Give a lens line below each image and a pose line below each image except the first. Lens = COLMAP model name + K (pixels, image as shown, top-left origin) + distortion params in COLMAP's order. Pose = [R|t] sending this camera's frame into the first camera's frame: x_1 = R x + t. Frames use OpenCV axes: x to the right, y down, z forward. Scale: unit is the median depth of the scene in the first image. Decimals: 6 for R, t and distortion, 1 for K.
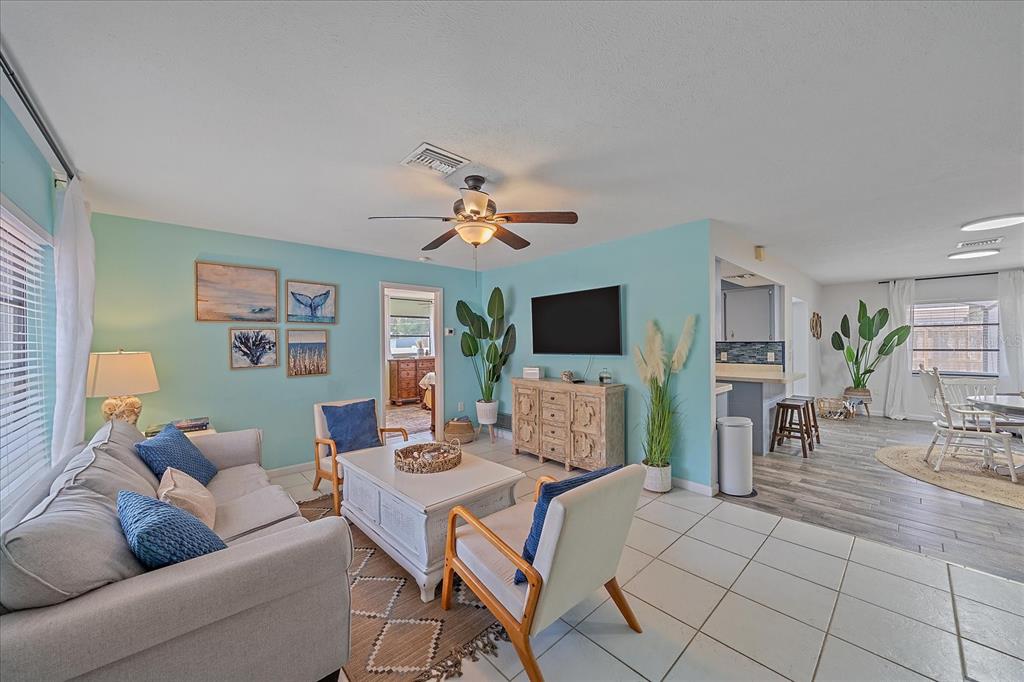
lens RADIAL K [[359.4, 0, 512.0], [0, 359.4, 341.0], [0, 0, 1]] dist [-0.000566, -0.000014]
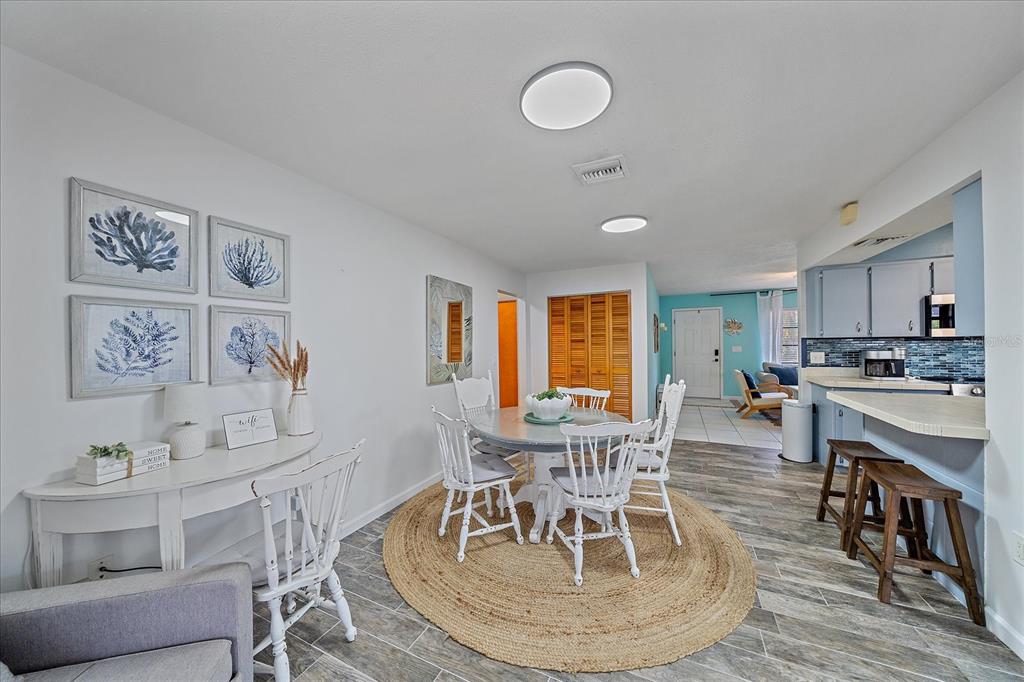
lens RADIAL K [[342.7, 0, 512.0], [0, 342.7, 341.0], [0, 0, 1]] dist [0.000010, -0.000001]
pose [[-0.924565, 0.017809, -0.380607, 1.199488], [0.023290, 0.999681, -0.009798, -0.000905], [0.380311, -0.017924, -0.924685, 1.054585]]
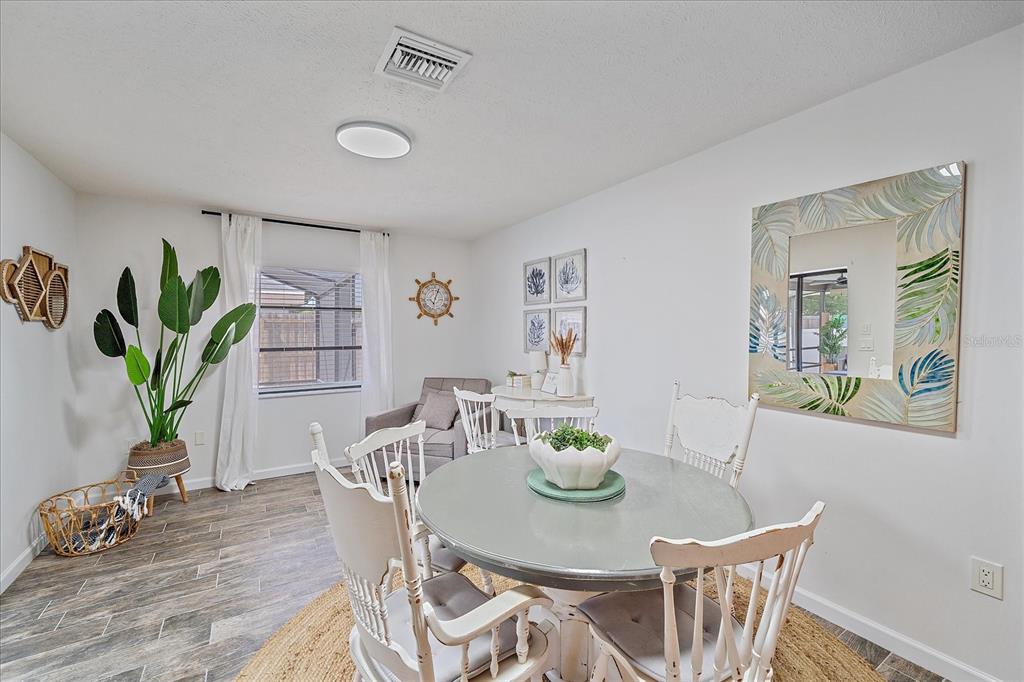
lens RADIAL K [[403.5, 0, 512.0], [0, 403.5, 341.0], [0, 0, 1]] dist [-0.000025, -0.000028]
pose [[0.142096, -0.014965, 0.989740, 0.559021], [-0.005057, 0.999862, 0.015844, -0.000927], [-0.989840, -0.007257, 0.142001, 0.526502]]
